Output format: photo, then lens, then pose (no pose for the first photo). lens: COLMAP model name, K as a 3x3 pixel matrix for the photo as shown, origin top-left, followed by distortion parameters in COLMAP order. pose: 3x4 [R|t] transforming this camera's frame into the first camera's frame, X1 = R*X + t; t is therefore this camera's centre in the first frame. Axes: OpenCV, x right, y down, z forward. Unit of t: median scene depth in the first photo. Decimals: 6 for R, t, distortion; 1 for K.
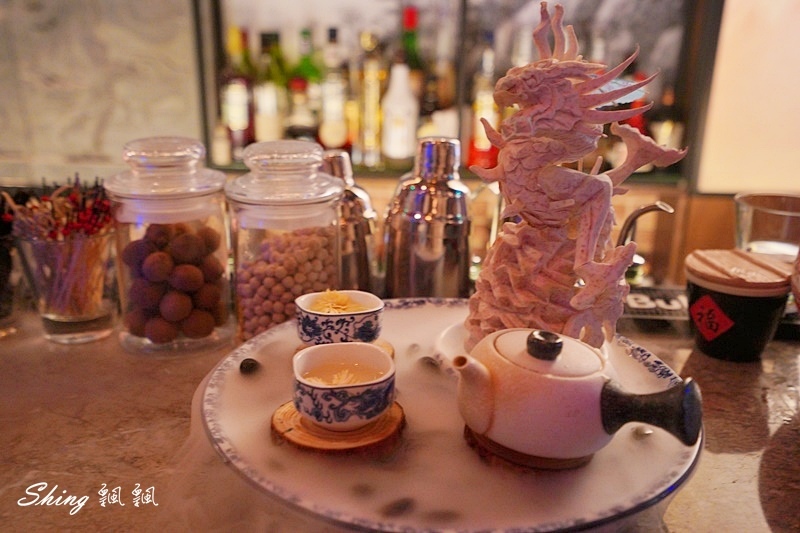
lens RADIAL K [[774.8, 0, 396.1], [0, 774.8, 263.8], [0, 0, 1]] dist [0.074646, 0.000000]
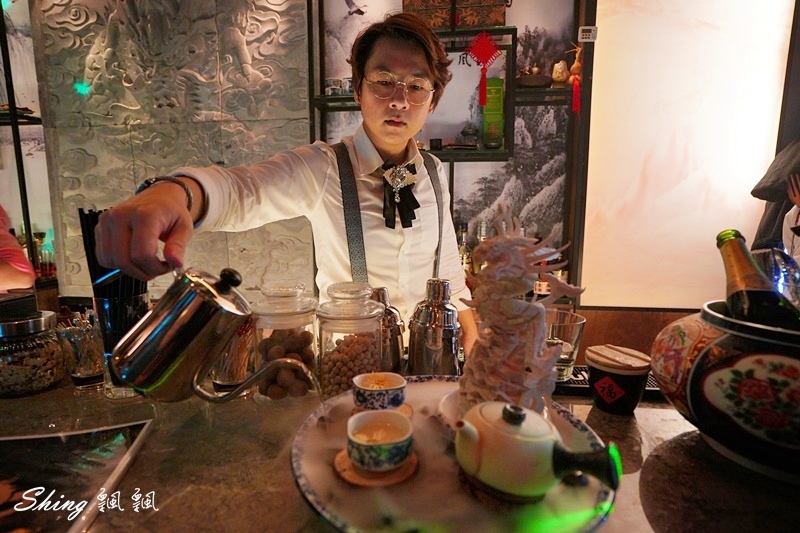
lens RADIAL K [[406.1, 0, 400.8], [0, 406.1, 270.1], [0, 0, 1]] dist [-0.019153, 0.002282]
pose [[0.999261, -0.001849, -0.038402, 0.005019], [-0.004915, 0.984504, -0.175294, -0.031153], [0.038132, 0.175354, 0.983767, 0.129493]]
